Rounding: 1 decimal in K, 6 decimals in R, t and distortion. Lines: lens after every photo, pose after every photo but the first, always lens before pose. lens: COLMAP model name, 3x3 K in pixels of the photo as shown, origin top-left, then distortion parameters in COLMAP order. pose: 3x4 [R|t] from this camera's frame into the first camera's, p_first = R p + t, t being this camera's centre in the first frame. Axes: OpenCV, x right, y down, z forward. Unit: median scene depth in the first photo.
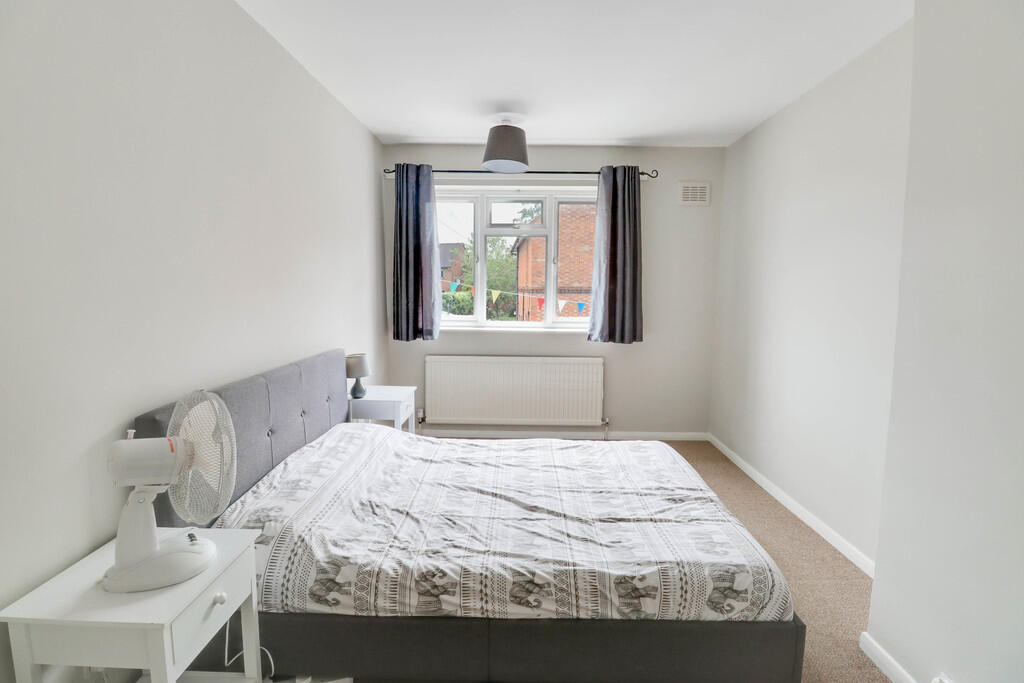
lens RADIAL K [[472.7, 0, 519.5], [0, 472.7, 338.0], [0, 0, 1]] dist [-0.006717, -0.004285]
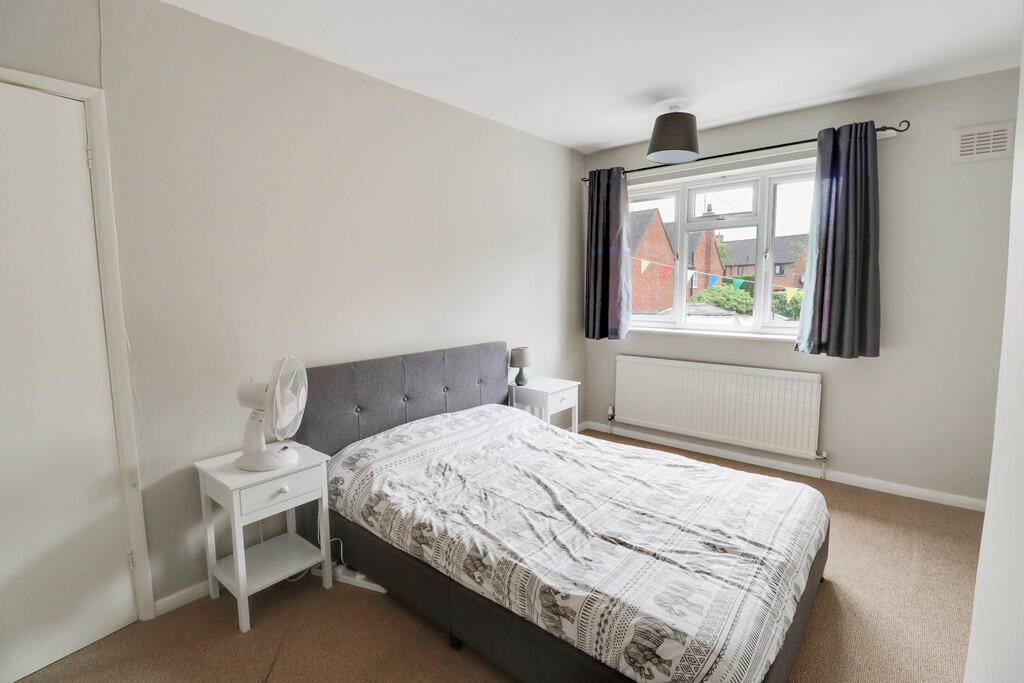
lens RADIAL K [[472.7, 0, 515.9], [0, 472.7, 338.4], [0, 0, 1]] dist [-0.006717, -0.004285]
pose [[0.776016, 0.052827, -0.628497, 0.444088], [-0.051544, 0.998465, 0.020282, -0.011828], [0.628604, 0.016657, 0.777547, 0.116869]]
